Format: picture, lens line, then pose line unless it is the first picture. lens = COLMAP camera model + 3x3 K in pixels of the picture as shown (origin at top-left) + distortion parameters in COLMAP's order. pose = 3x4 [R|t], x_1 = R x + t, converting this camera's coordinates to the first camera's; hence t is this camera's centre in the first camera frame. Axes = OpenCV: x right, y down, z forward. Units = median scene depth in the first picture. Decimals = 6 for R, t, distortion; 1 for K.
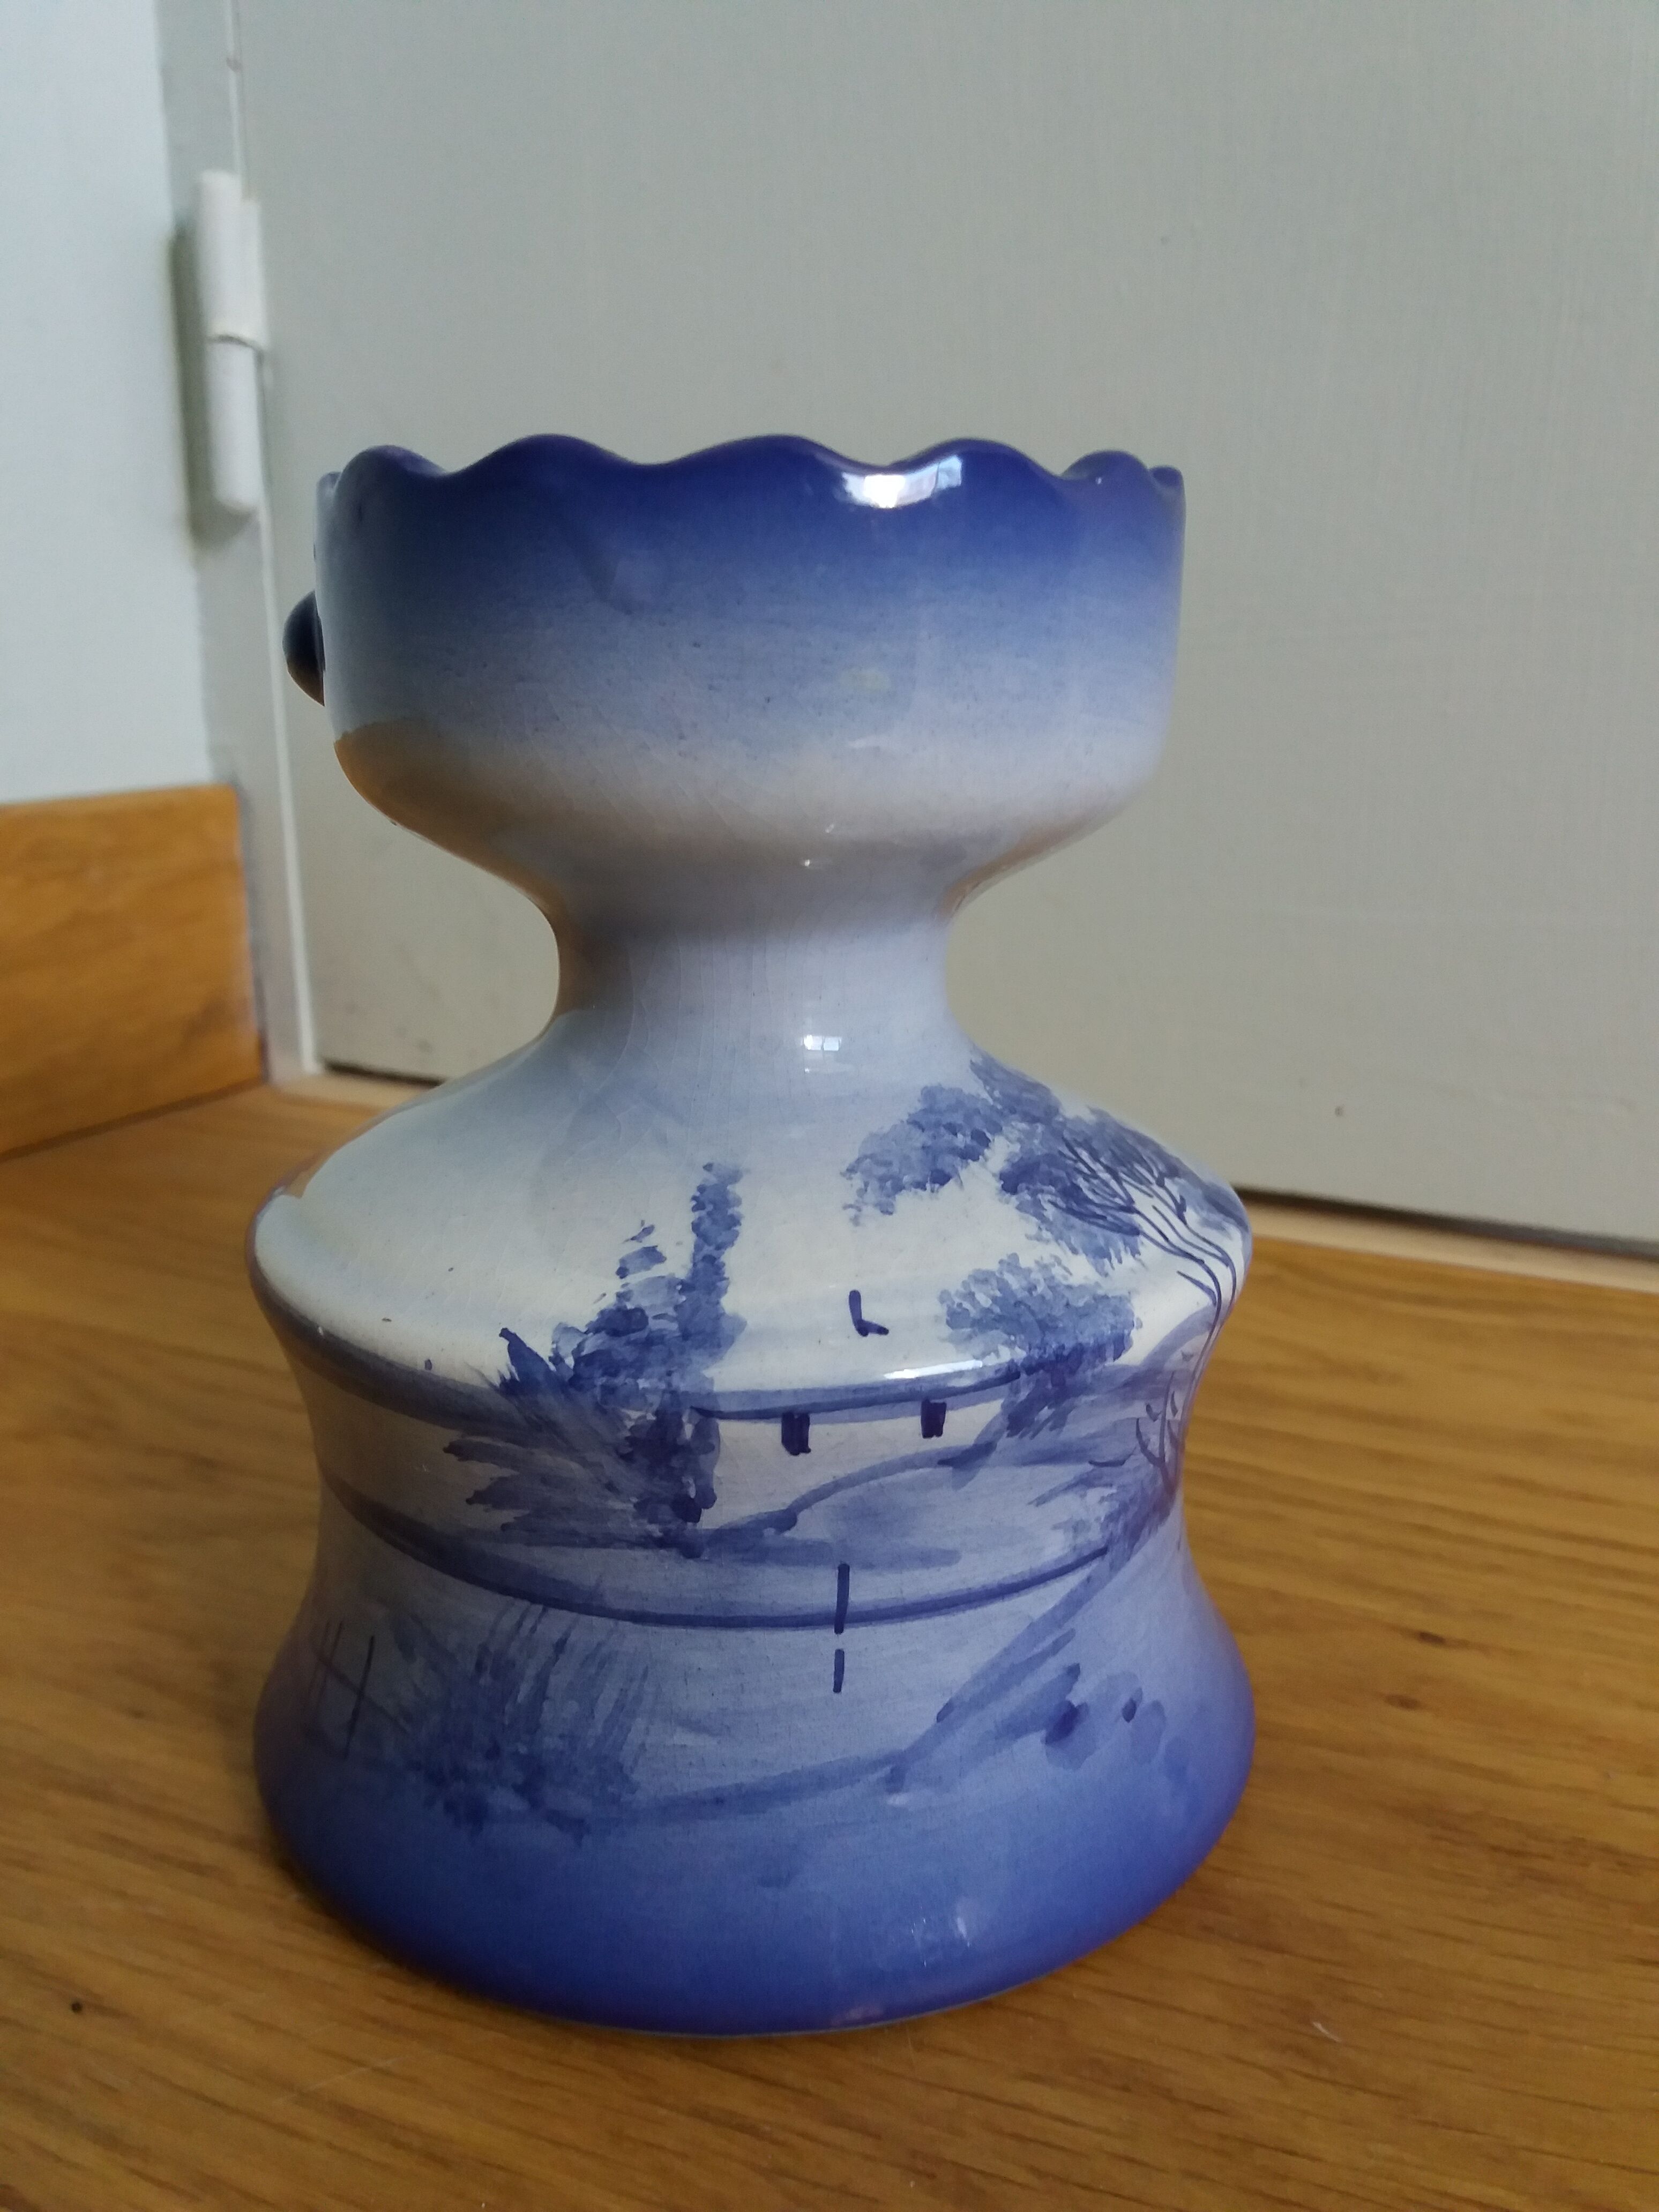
lens RADIAL K [[1908.2, 0, 829.5], [0, 1908.2, 1106.0], [0, 0, 1]] dist [-0.033514, 0.015159]
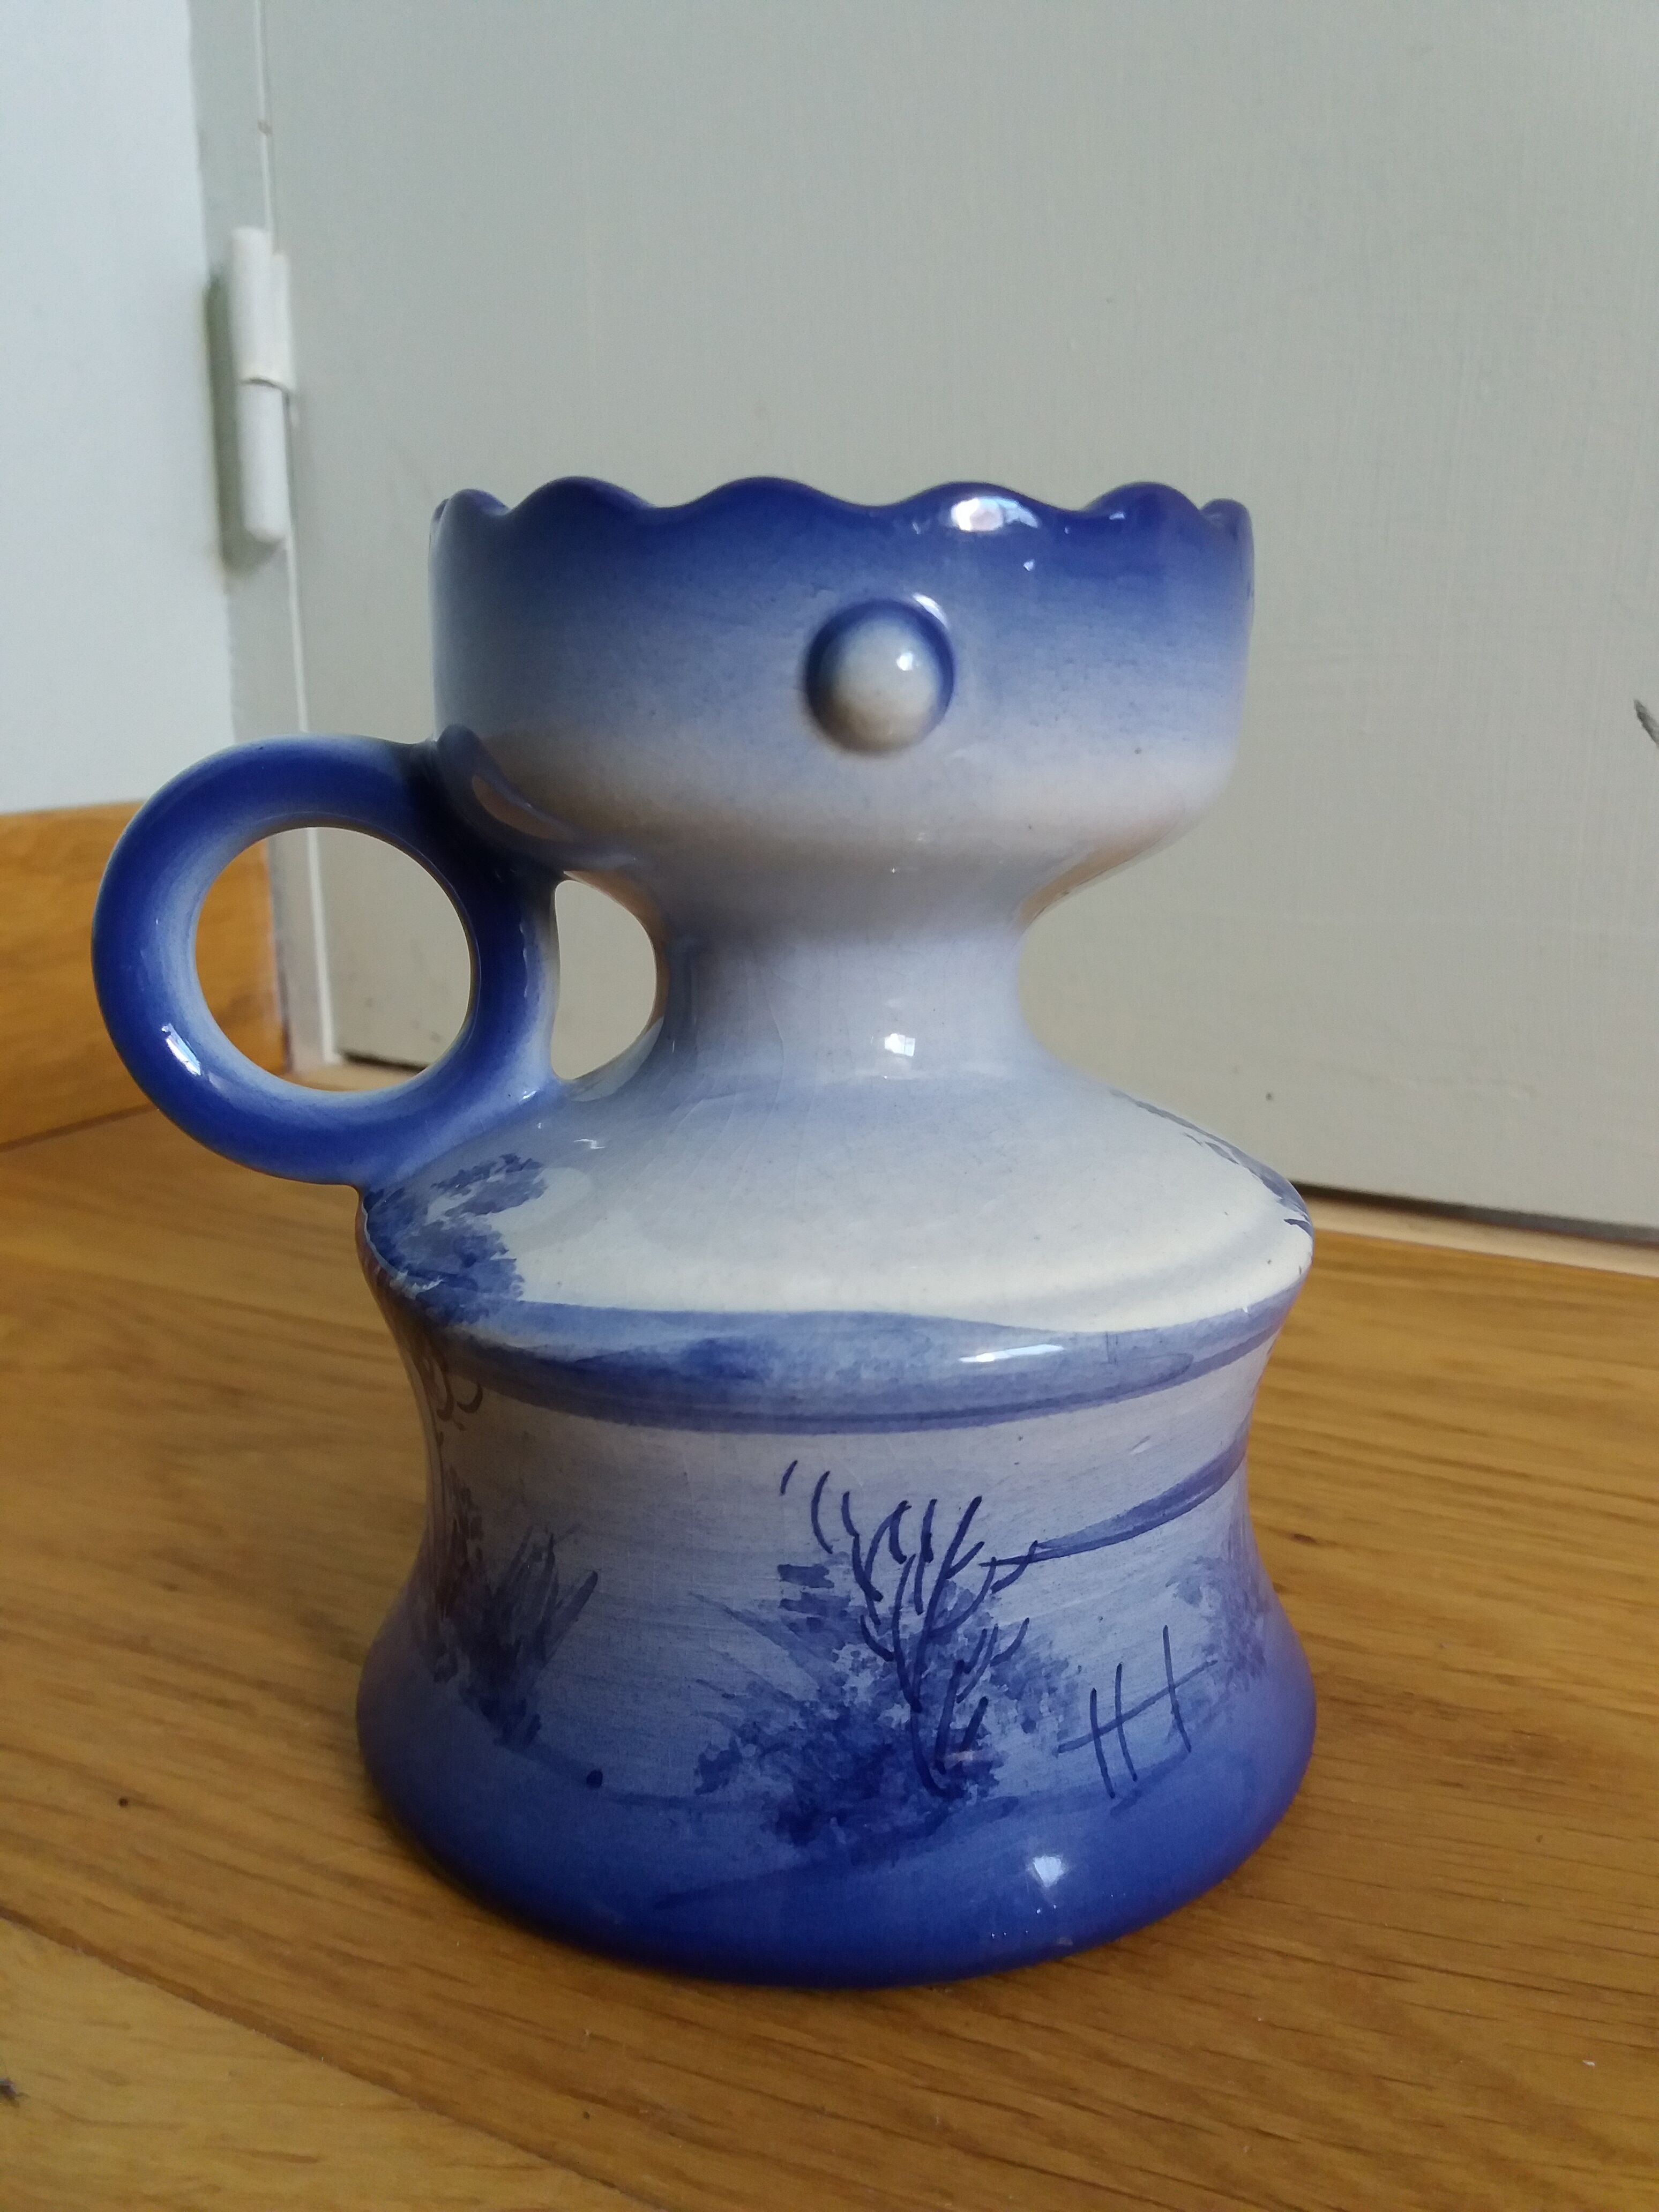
lens RADIAL K [[1907.1, 0, 829.5], [0, 1907.1, 1106.0], [0, 0, 1]] dist [-0.004633, -0.009506]
pose [[0.999927, 0.006218, -0.010380, 0.047715], [-0.006340, 0.999911, -0.011753, 0.040280], [0.010306, 0.011818, 0.999877, -0.168410]]
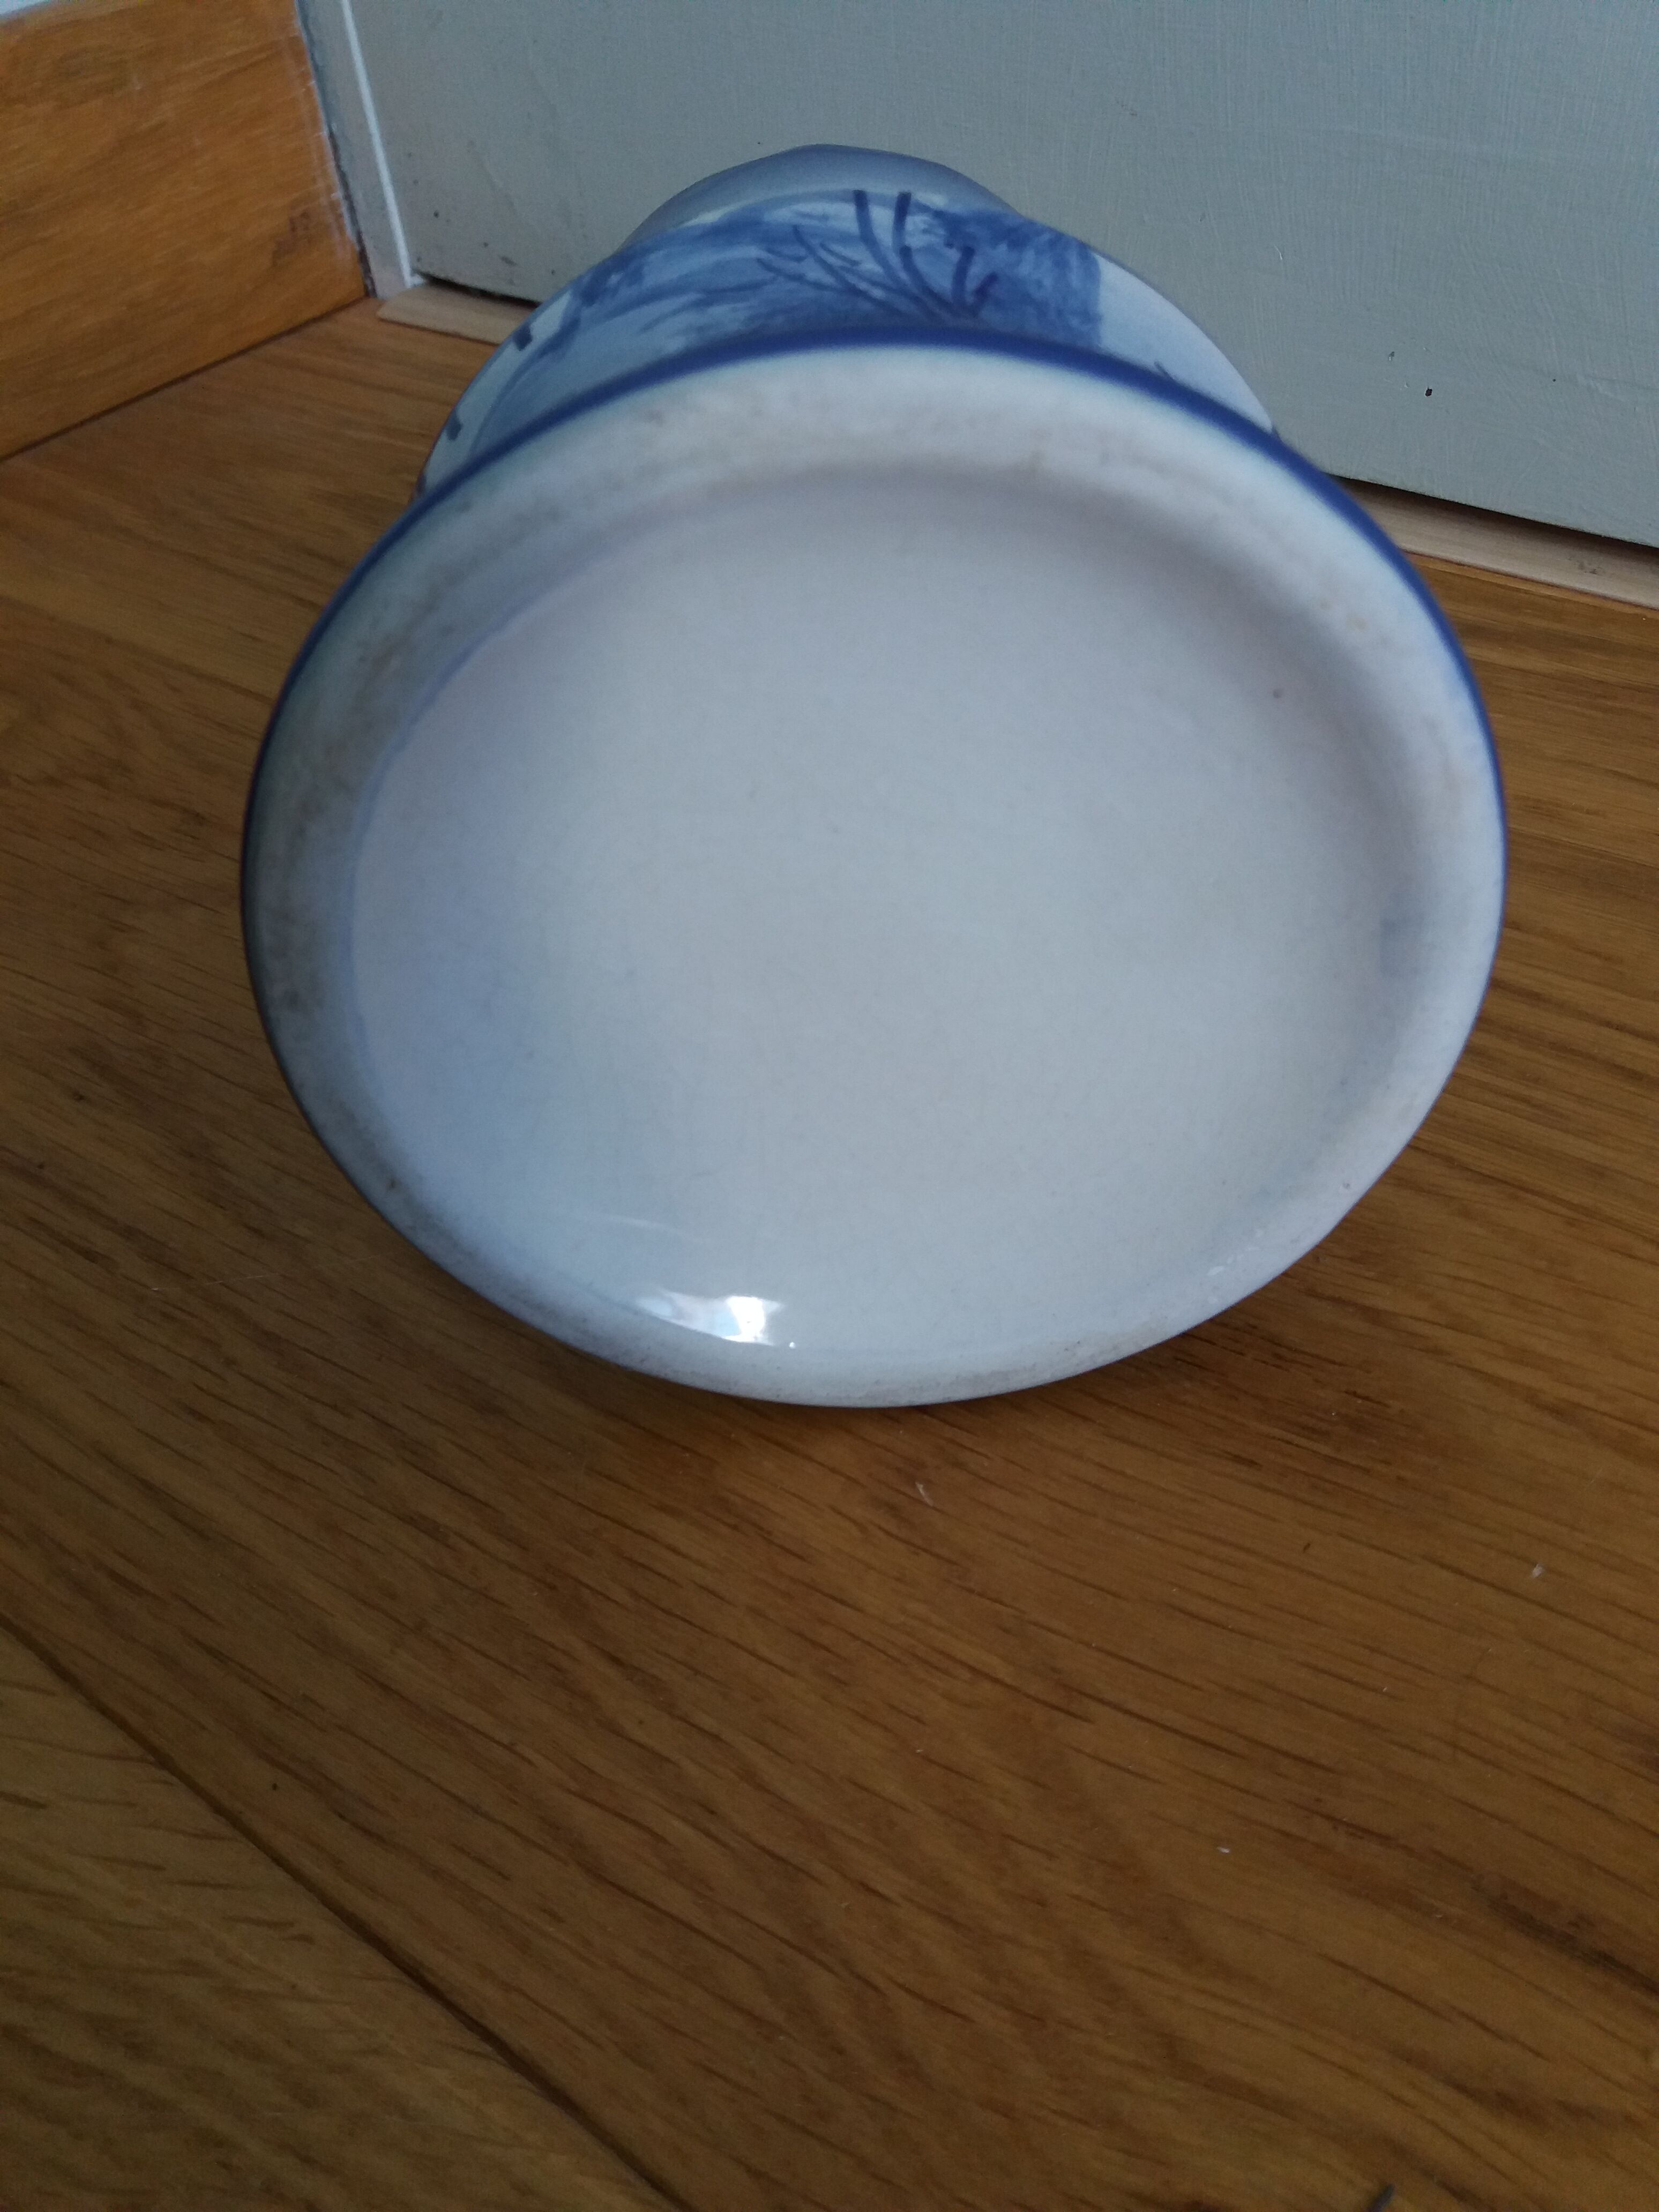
lens RADIAL K [[1907.1, 0, 829.5], [0, 1907.1, 1106.0], [0, 0, 1]] dist [-0.004633, -0.009506]
pose [[0.977714, 0.063472, -0.200118, 0.347041], [0.039696, 0.880120, 0.473089, -0.229780], [0.206156, -0.470489, 0.857986, 0.075196]]
